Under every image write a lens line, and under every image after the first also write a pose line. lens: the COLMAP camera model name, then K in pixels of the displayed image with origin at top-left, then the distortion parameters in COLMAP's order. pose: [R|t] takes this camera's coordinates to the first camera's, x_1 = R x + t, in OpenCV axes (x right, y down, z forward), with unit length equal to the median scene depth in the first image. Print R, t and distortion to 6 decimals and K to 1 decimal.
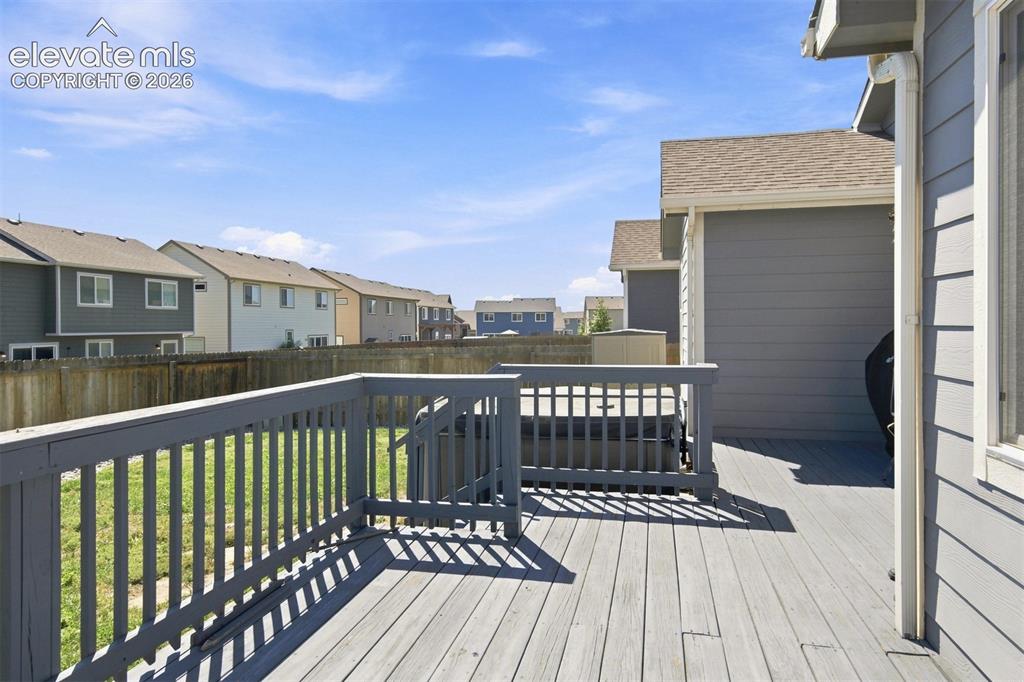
lens RADIAL K [[648.2, 0, 510.5], [0, 648.2, 329.9], [0, 0, 1]] dist [0.023593, -0.000607]
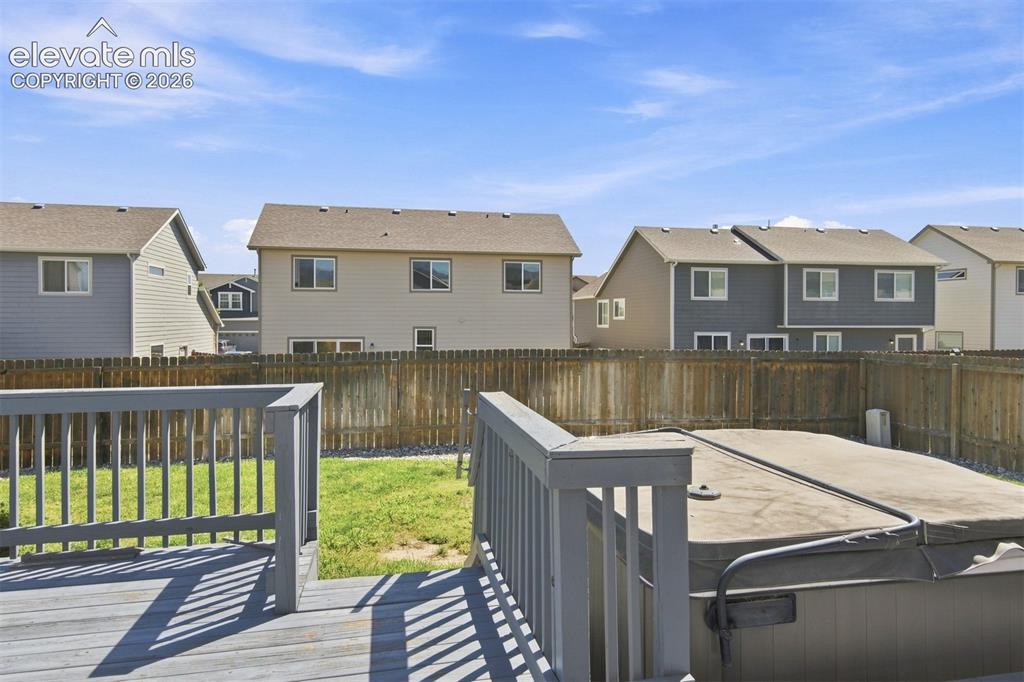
lens RADIAL K [[648.2, 0, 510.5], [0, 648.2, 329.9], [0, 0, 1]] dist [0.023593, -0.000607]
pose [[0.415561, 0.022824, -0.909279, 0.111825], [-0.010084, 0.999739, 0.020486, -0.005225], [0.909510, 0.000656, 0.415682, 0.125157]]
